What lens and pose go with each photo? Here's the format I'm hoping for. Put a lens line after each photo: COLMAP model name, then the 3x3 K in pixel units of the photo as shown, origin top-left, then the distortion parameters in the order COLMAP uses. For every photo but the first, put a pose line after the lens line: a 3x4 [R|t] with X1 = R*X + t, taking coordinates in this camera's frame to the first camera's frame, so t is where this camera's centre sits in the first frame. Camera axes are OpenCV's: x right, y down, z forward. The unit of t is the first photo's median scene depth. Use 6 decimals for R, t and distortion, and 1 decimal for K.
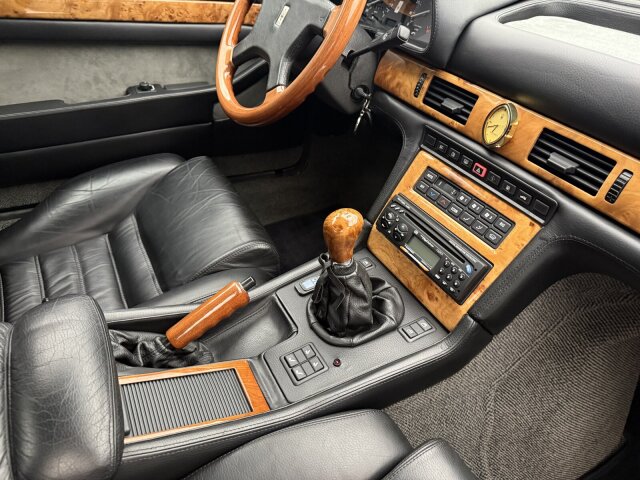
lens RADIAL K [[451.9, 0, 321.8], [0, 451.9, 243.5], [0, 0, 1]] dist [0.103458, -0.191394]
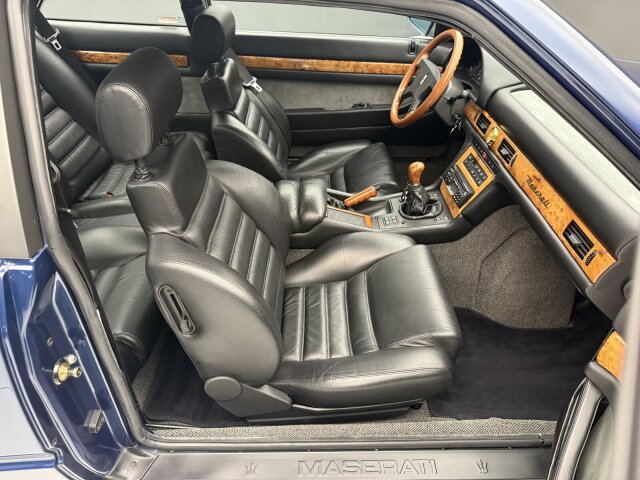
lens RADIAL K [[451.9, 0, 321.8], [0, 451.9, 243.5], [0, 0, 1]] dist [0.103458, -0.191394]
pose [[0.889707, 0.200869, -0.409966, 0.605122], [-0.207878, 0.977756, 0.027929, 0.352830], [0.406457, 0.060374, 0.911673, -1.298666]]
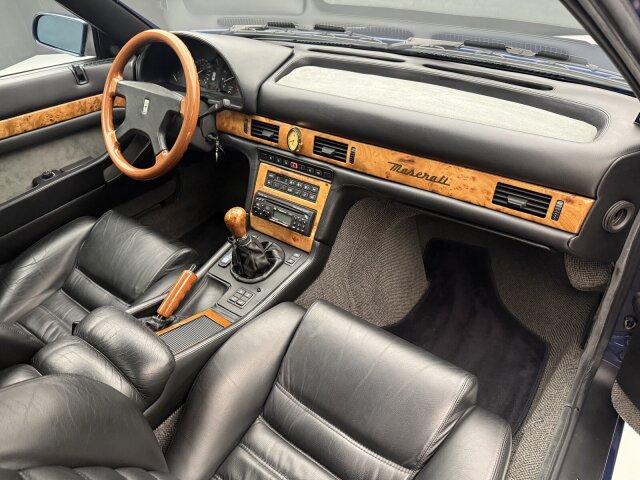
lens RADIAL K [[445.4, 0, 319.7], [0, 445.4, 254.2], [0, 0, 1]] dist [0.099663, -0.140812]
pose [[0.902855, -0.353494, 0.244735, -0.119072], [0.346228, 0.935258, 0.073609, 0.072077], [-0.254911, 0.018276, 0.966792, -0.704103]]
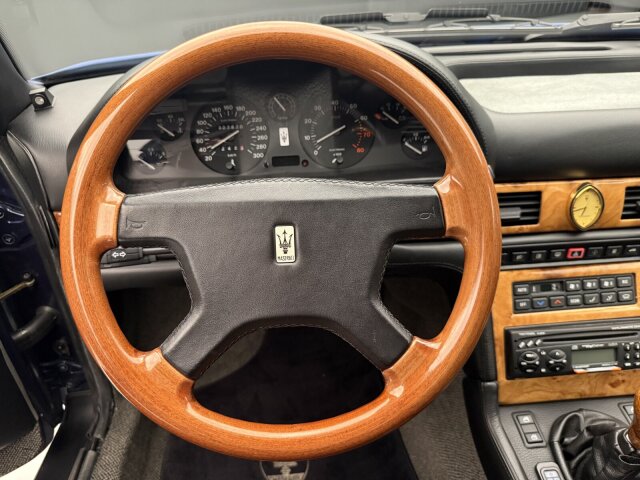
lens RADIAL K [[445.4, 0, 319.7], [0, 445.4, 254.2], [0, 0, 1]] dist [0.099663, -0.140812]
pose [[0.402615, -0.581854, 0.706645, -0.492489], [0.580242, 0.759293, 0.294608, -0.691530], [-0.707969, 0.291411, 0.643319, 0.725265]]
